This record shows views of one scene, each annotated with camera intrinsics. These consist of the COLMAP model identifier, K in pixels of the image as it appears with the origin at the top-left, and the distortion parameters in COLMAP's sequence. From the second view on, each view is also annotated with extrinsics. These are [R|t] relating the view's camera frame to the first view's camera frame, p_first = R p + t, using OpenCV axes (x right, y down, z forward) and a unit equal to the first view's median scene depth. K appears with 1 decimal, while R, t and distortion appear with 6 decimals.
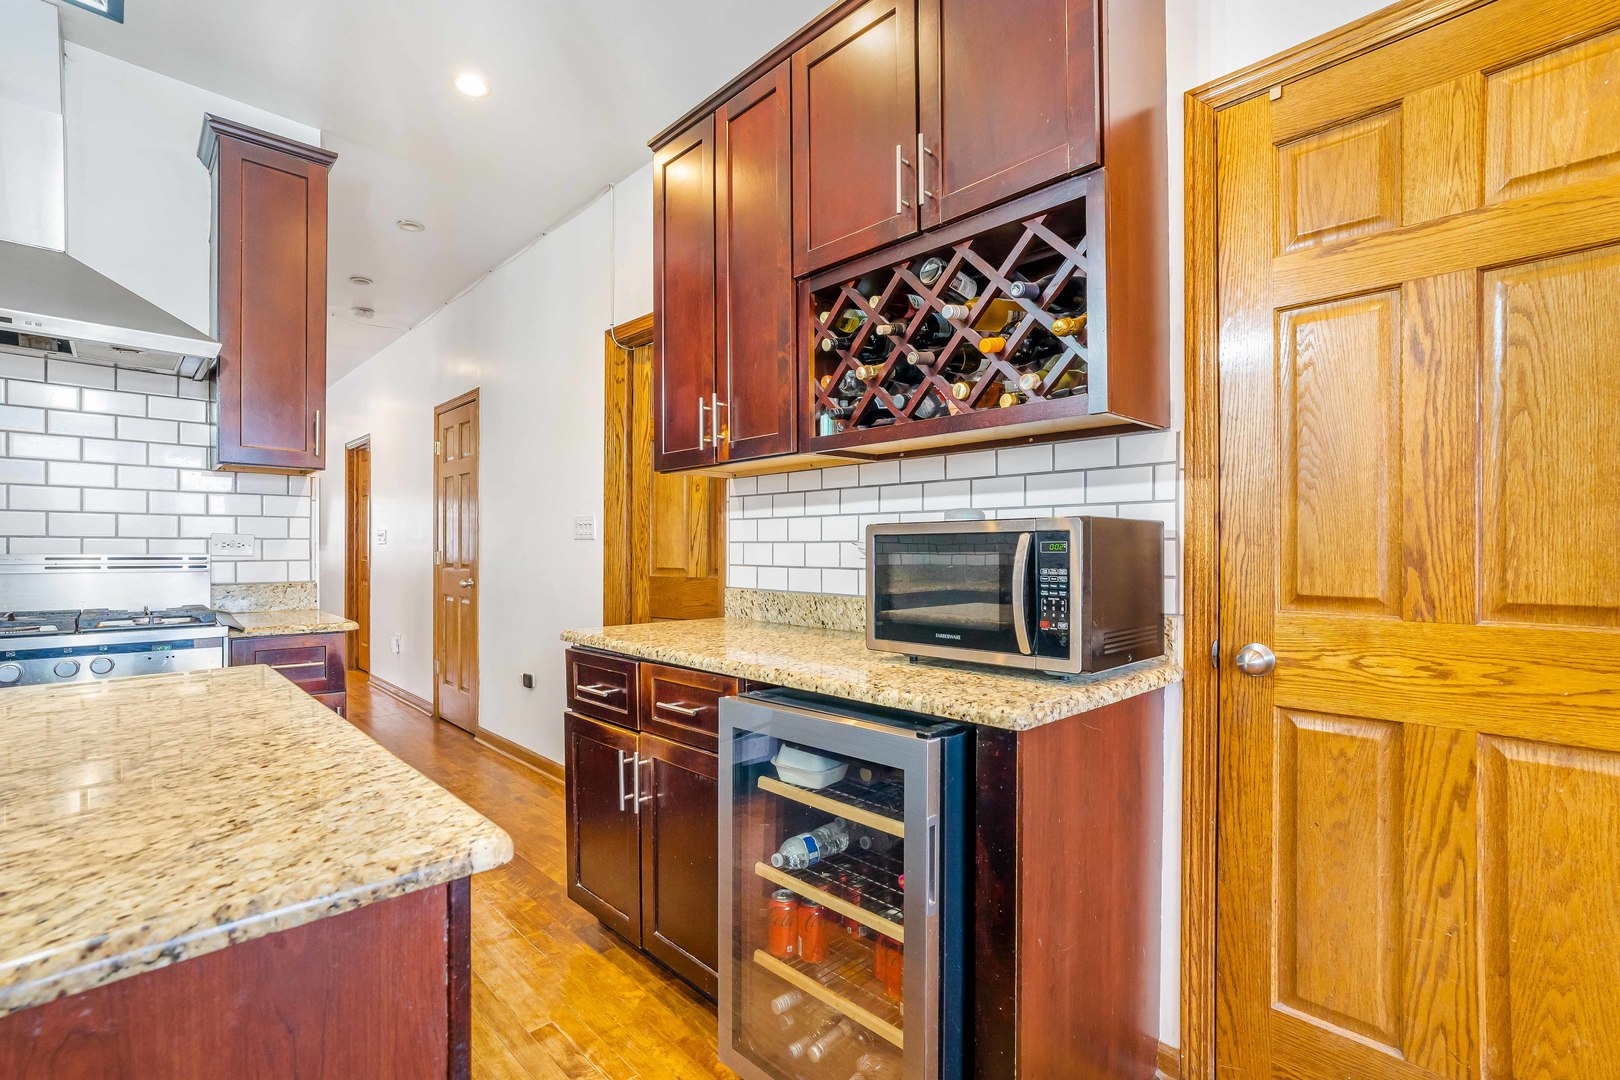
lens RADIAL K [[812.2, 0, 810.0], [0, 812.2, 540.0], [0, 0, 1]] dist [-0.001626, 0.000057]
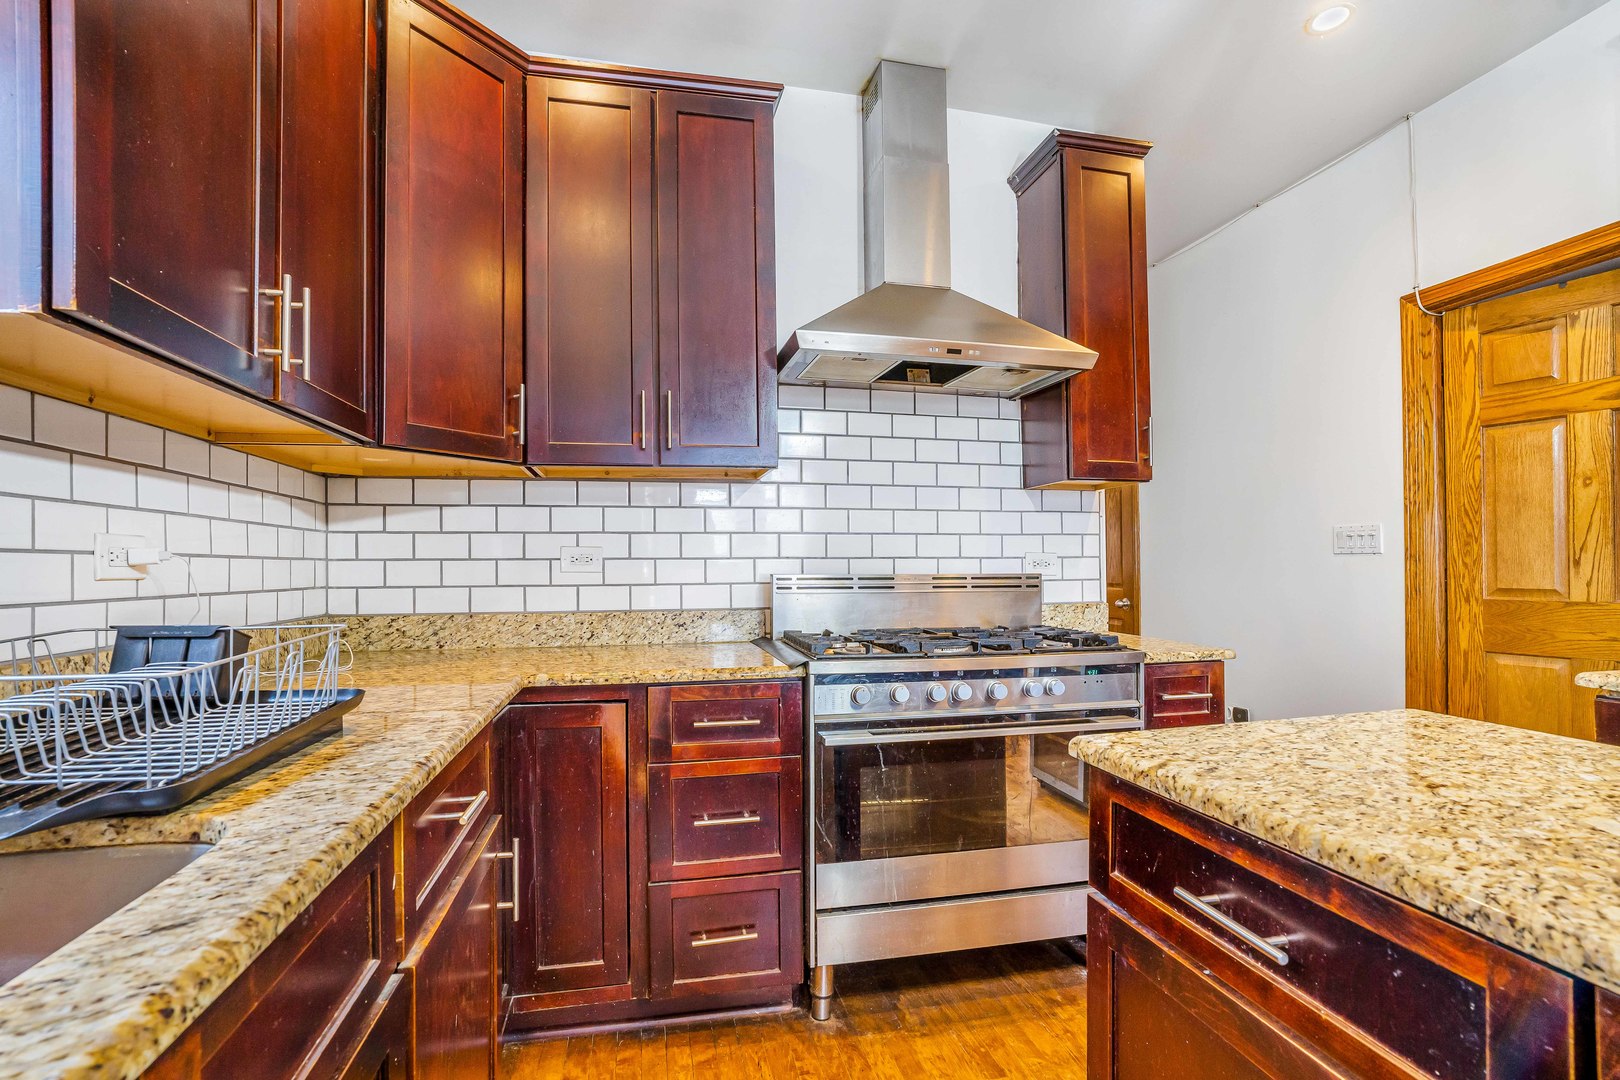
lens RADIAL K [[812.2, 0, 810.0], [0, 812.2, 540.0], [0, 0, 1]] dist [-0.001626, 0.000057]
pose [[0.872777, -0.024494, -0.487504, -0.382758], [0.013640, 0.999574, -0.025801, -0.001073], [0.487928, 0.015869, 0.872740, 0.002836]]
